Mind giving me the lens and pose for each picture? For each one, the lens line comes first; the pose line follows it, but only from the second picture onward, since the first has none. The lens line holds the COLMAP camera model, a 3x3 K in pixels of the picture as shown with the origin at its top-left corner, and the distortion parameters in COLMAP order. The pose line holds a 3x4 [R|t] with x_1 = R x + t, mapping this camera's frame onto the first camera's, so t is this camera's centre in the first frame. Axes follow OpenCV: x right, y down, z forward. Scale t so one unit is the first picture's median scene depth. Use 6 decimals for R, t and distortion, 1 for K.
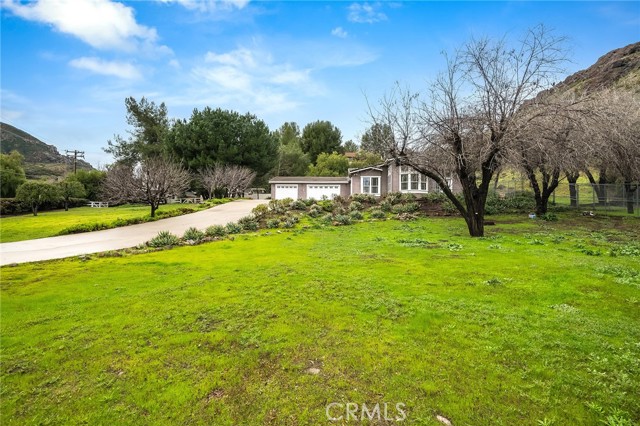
lens RADIAL K [[300.1, 0, 318.5], [0, 300.1, 208.8], [0, 0, 1]] dist [-0.023040, -0.004015]
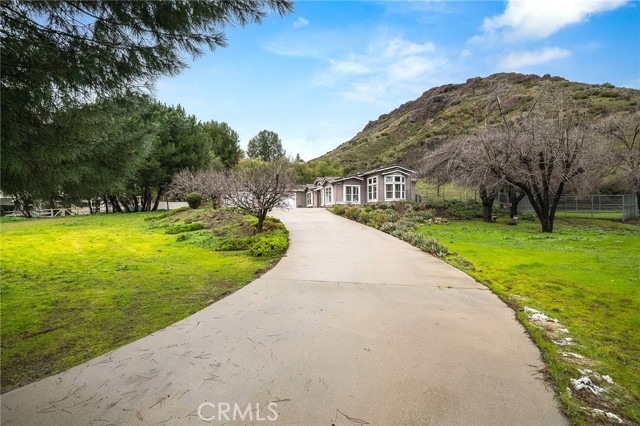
lens RADIAL K [[311.1, 0, 315.1], [0, 311.1, 224.0], [0, 0, 1]] dist [-0.029905, -0.001997]
pose [[0.898219, -0.032136, 0.438371, -0.310129], [0.023355, 0.999404, 0.025409, -0.002166], [-0.438927, -0.012584, 0.898435, 0.052931]]
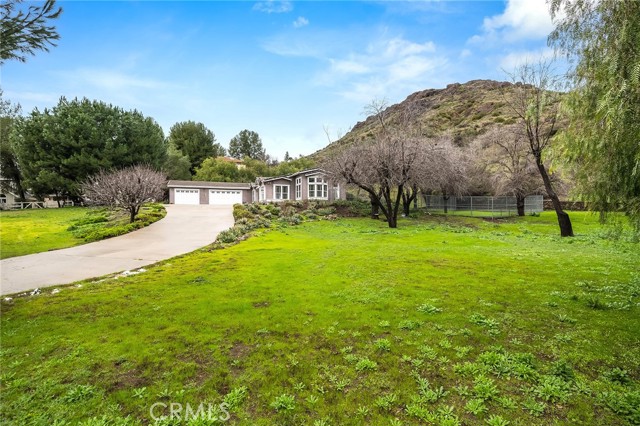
lens RADIAL K [[300.1, 0, 320.4], [0, 300.1, 213.9], [0, 0, 1]] dist [-0.023040, -0.004015]
pose [[0.882859, -0.014165, 0.469424, -0.182437], [0.011536, 0.999898, 0.008476, -0.000985], [-0.469496, -0.002068, 0.882932, -0.090418]]
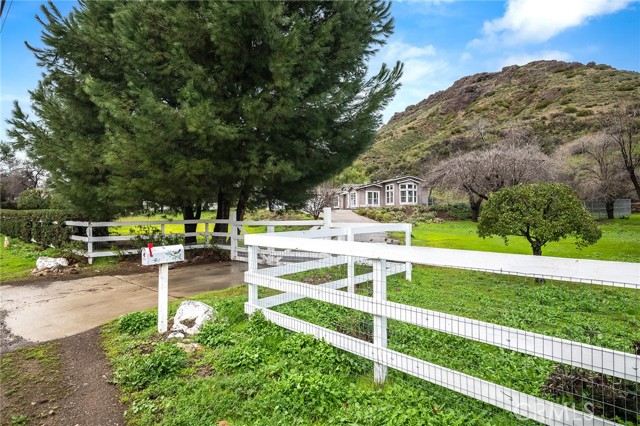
lens RADIAL K [[351.0, 0, 318.3], [0, 351.0, 212.0], [0, 0, 1]] dist [-0.020147, -0.001292]
pose [[0.917249, -0.009892, 0.398192, -0.462483], [0.016606, 0.999772, -0.013416, -0.002483], [-0.397968, 0.018918, 0.917204, -0.202328]]
